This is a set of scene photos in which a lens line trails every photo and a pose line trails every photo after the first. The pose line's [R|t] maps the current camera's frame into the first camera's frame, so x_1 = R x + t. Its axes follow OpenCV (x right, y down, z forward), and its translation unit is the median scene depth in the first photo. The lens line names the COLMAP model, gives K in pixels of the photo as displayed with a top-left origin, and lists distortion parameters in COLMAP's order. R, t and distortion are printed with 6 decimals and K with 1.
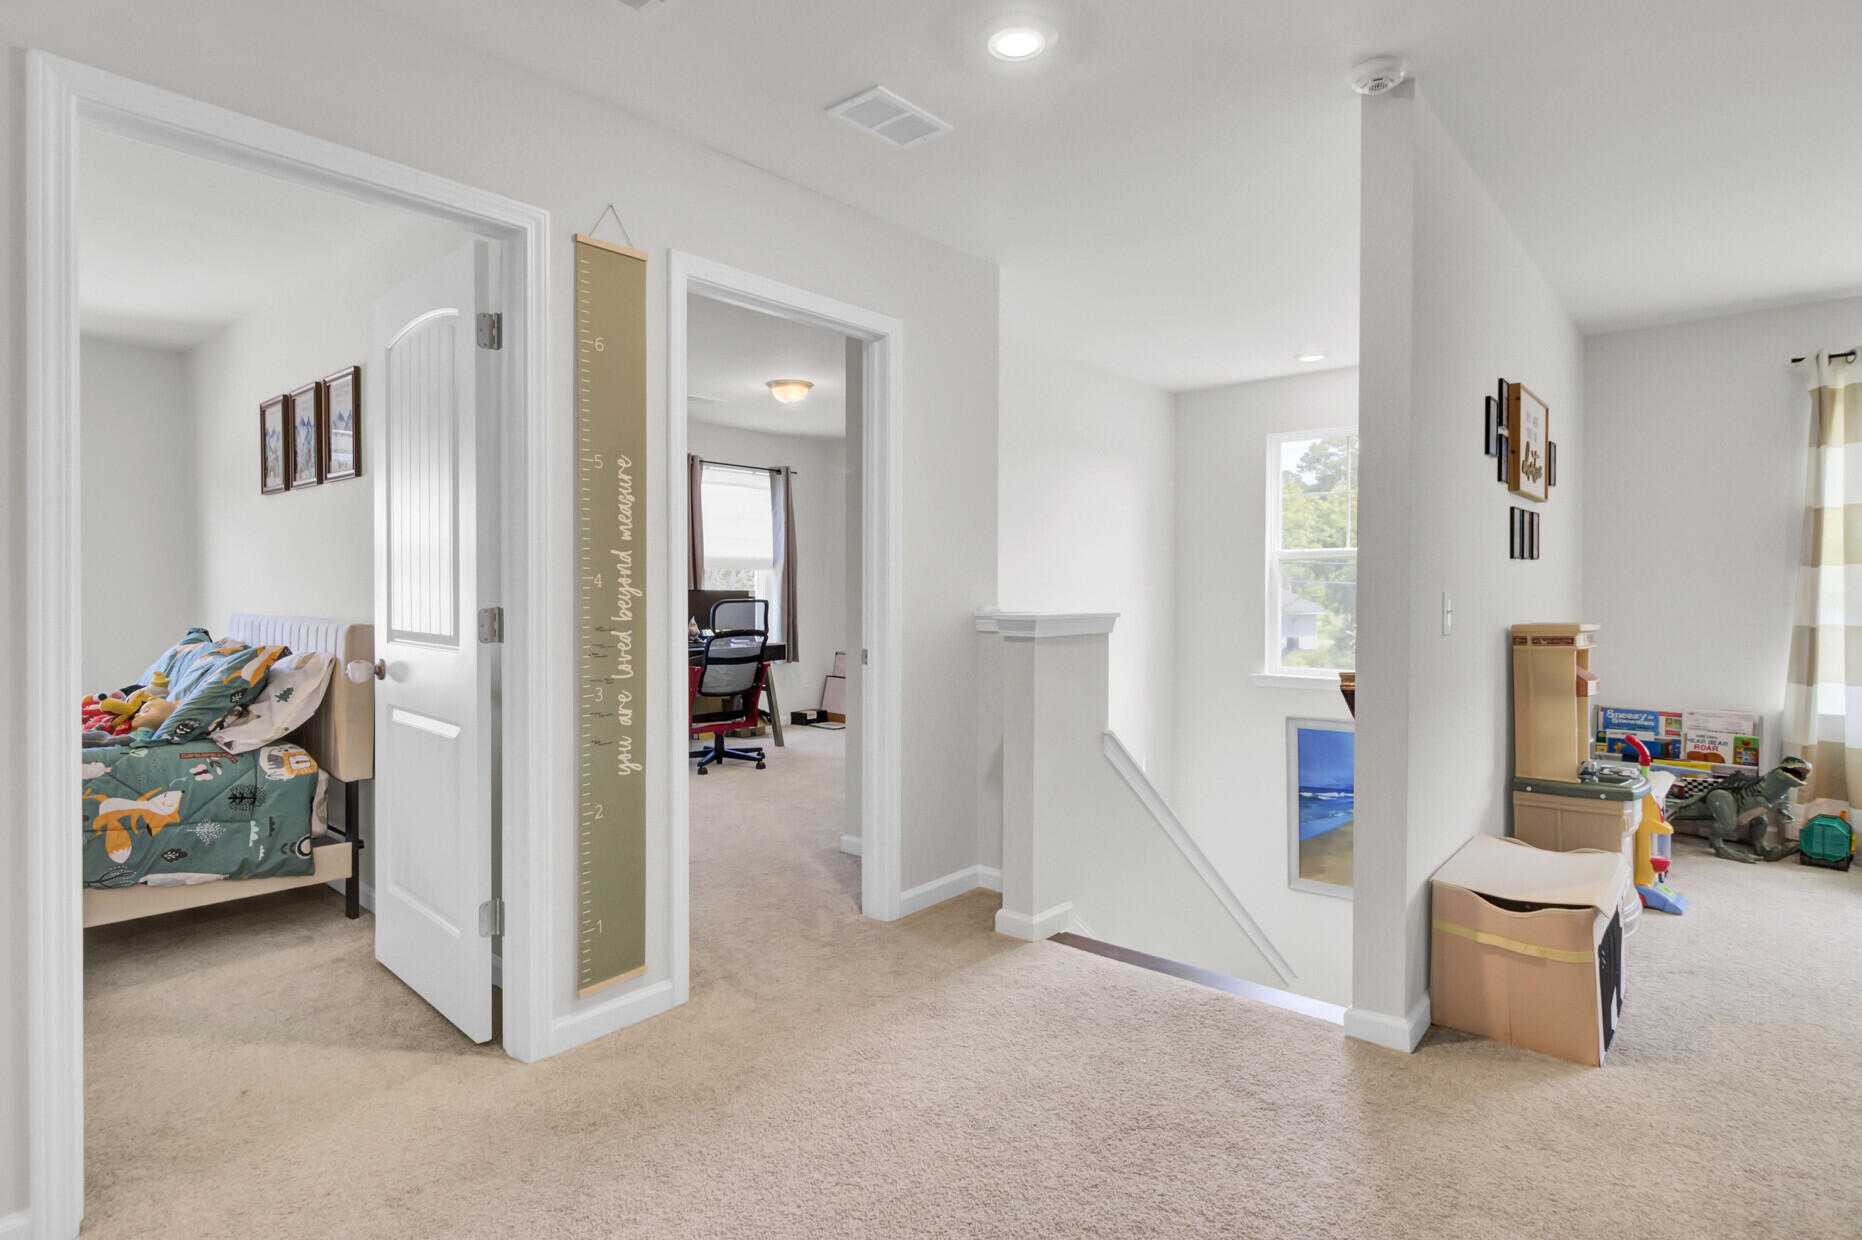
lens RADIAL K [[930.3, 0, 939.0], [0, 930.3, 602.5], [0, 0, 1]] dist [0.004622, -0.009199]
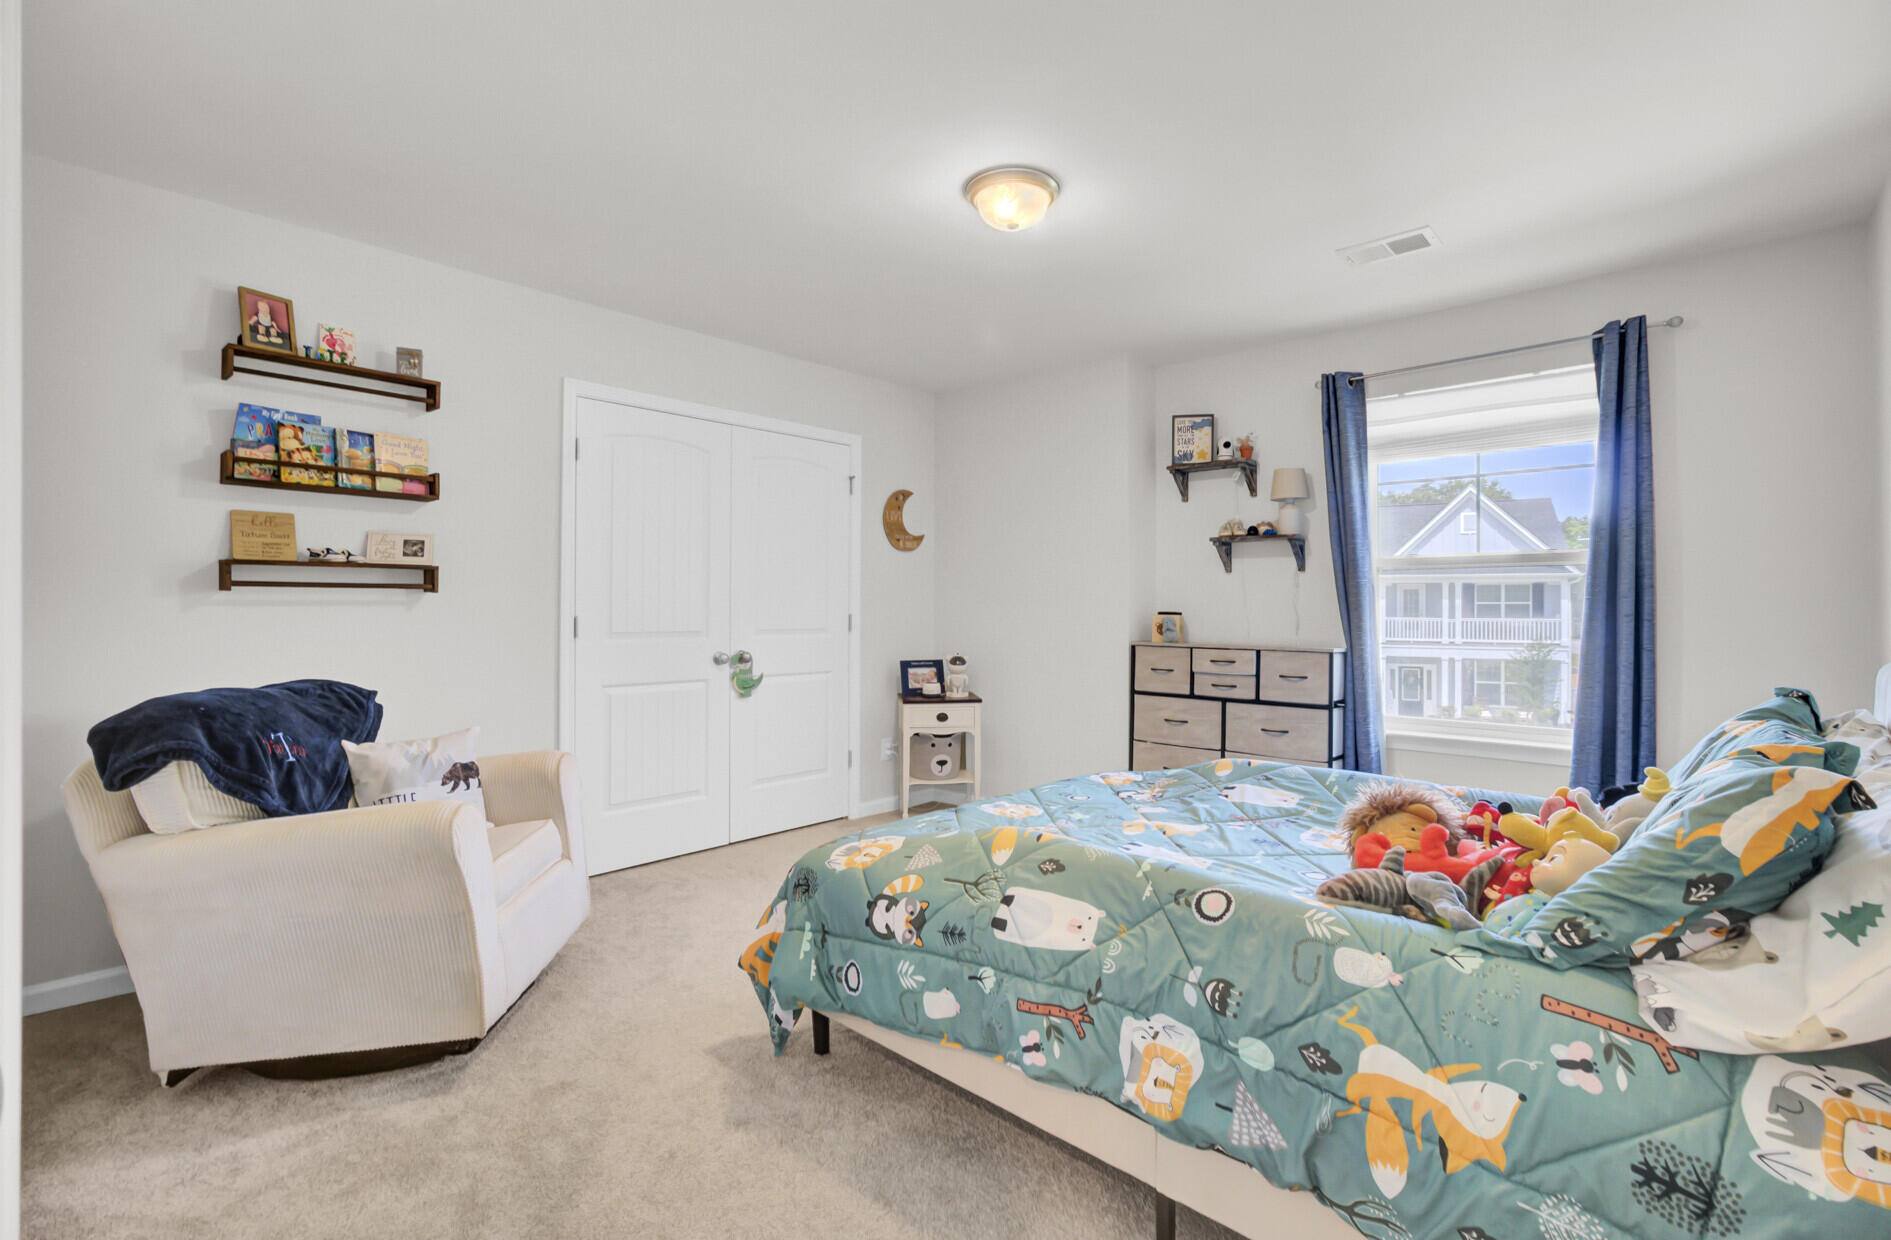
lens RADIAL K [[886.0, 0, 947.6], [0, 886.0, 607.8], [0, 0, 1]] dist [-0.004049, 0.003373]
pose [[-0.023832, -0.001047, -0.999715, -0.302906], [-0.018746, 0.999824, -0.000601, -0.007618], [0.999540, 0.018727, -0.023847, 0.551008]]
